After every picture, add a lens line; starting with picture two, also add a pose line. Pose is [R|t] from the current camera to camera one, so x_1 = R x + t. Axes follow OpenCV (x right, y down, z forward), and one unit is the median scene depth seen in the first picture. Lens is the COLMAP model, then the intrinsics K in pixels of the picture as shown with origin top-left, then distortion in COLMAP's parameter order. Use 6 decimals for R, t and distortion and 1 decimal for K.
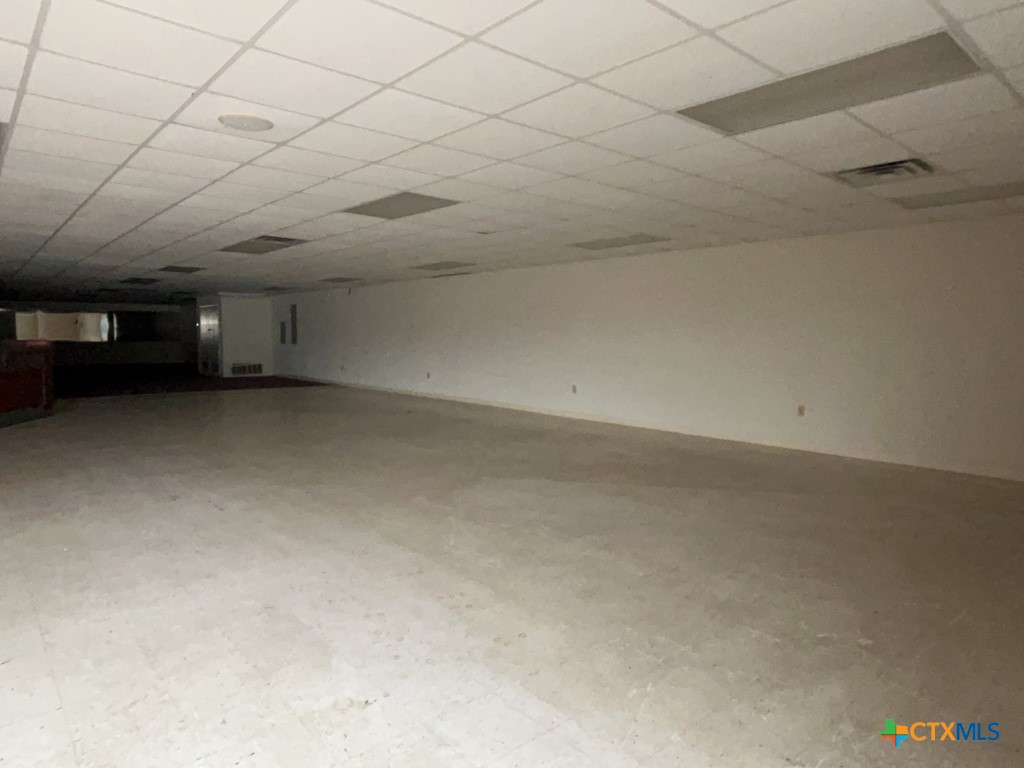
lens RADIAL K [[630.1, 0, 514.2], [0, 630.1, 383.3], [0, 0, 1]] dist [-0.000494, 0.002389]
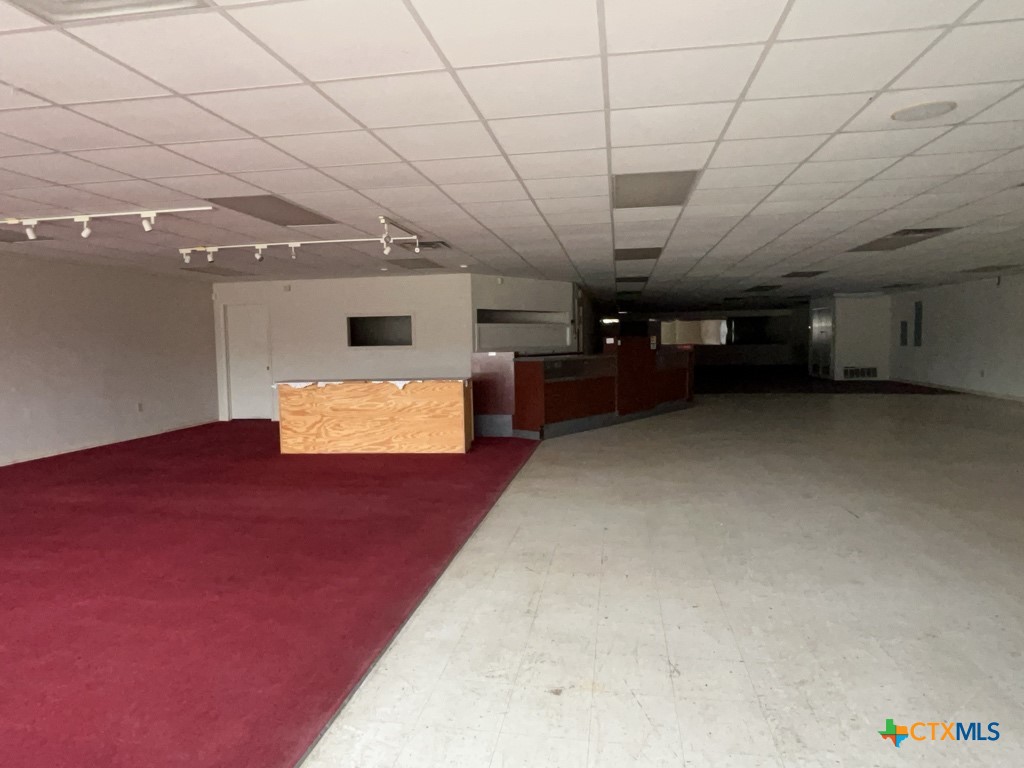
lens RADIAL K [[630.1, 0, 514.2], [0, 630.1, 383.3], [0, 0, 1]] dist [-0.000494, 0.002389]
pose [[0.629267, 0.039039, -0.776208, -0.012157], [-0.041386, 0.999004, 0.016692, -0.000253], [0.776087, 0.021620, 0.630255, -0.009492]]
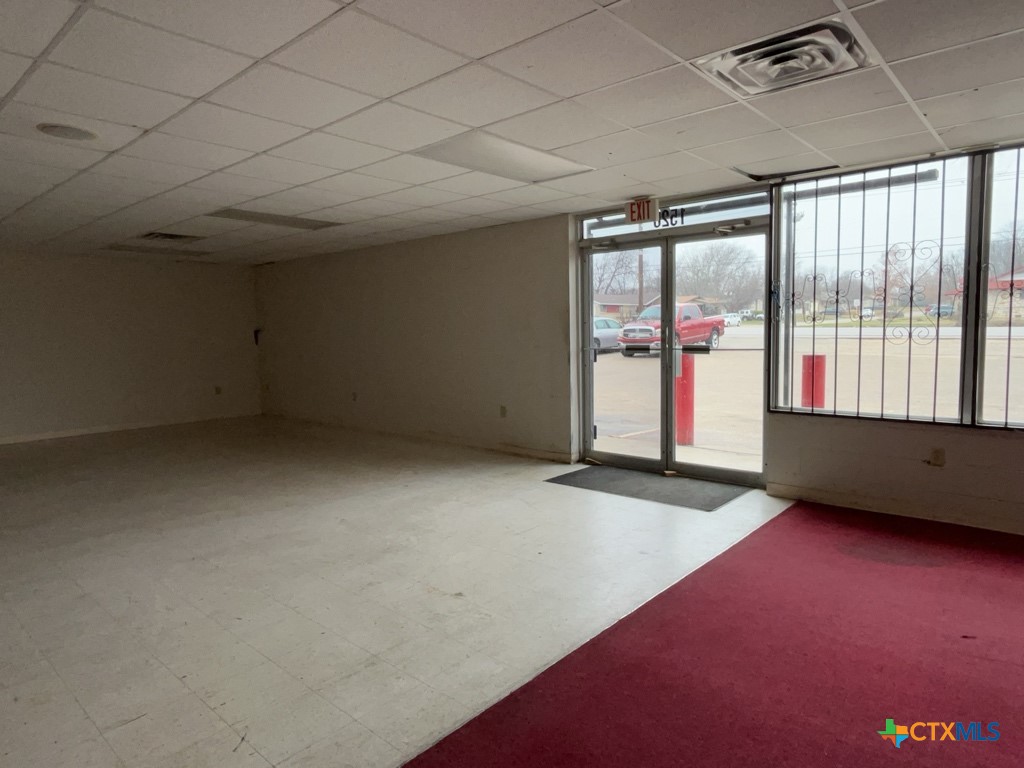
lens RADIAL K [[630.1, 0, 514.2], [0, 630.1, 383.3], [0, 0, 1]] dist [-0.000494, 0.002389]
pose [[-0.125357, -0.084194, 0.988533, -0.275498], [0.100759, 0.990160, 0.097110, -0.007280], [-0.986982, 0.111777, -0.115640, 0.080246]]
